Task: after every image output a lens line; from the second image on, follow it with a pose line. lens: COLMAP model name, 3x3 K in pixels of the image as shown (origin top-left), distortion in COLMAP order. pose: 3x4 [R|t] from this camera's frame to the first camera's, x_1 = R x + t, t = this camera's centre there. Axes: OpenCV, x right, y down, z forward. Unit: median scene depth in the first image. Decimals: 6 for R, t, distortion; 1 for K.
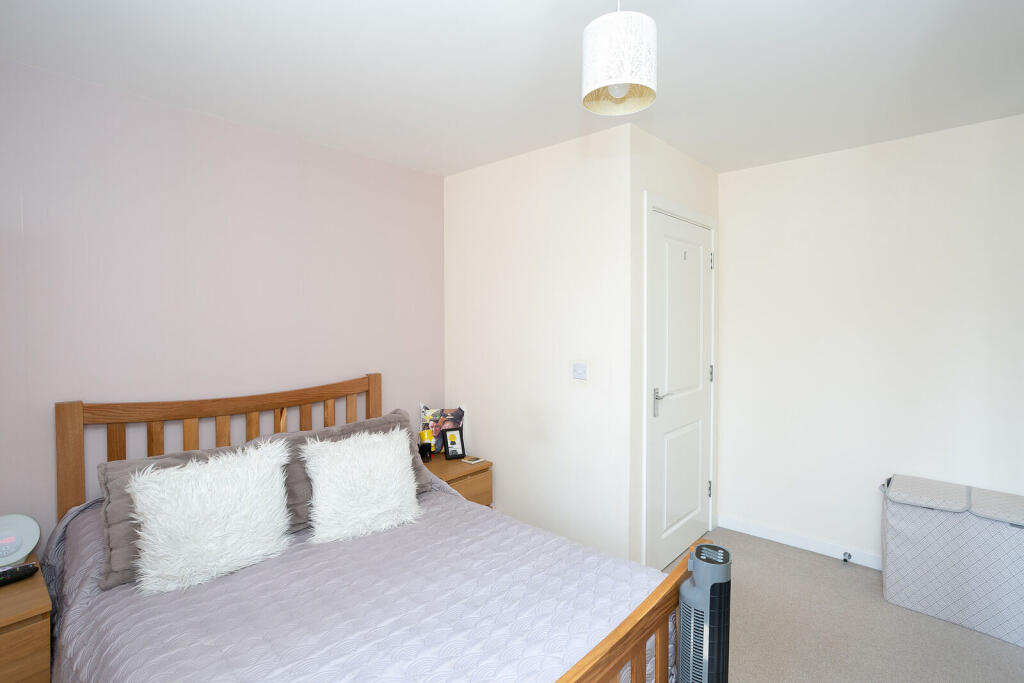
lens RADIAL K [[510.3, 0, 517.6], [0, 510.3, 319.0], [0, 0, 1]] dist [-0.003212, -0.000219]
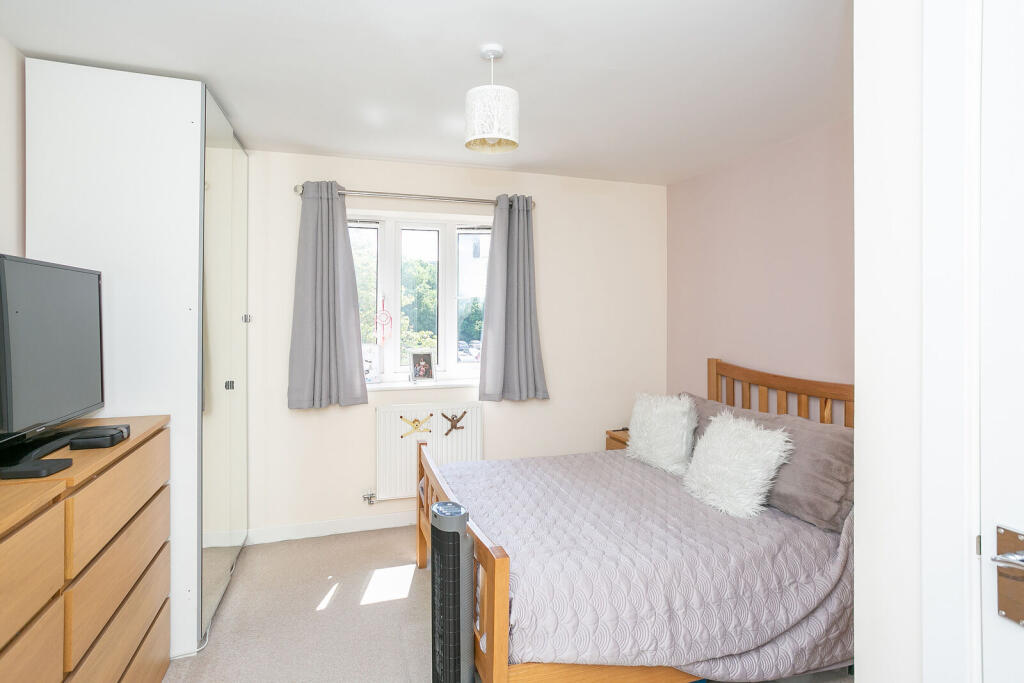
lens RADIAL K [[506.7, 0, 486.5], [0, 506.7, 311.5], [0, 0, 1]] dist [-0.001516, -0.000094]
pose [[-0.522053, 0.000490, -0.852913, 0.827885], [-0.001194, 0.999998, 0.001306, -0.001585], [0.852912, 0.001700, -0.522051, 1.022615]]
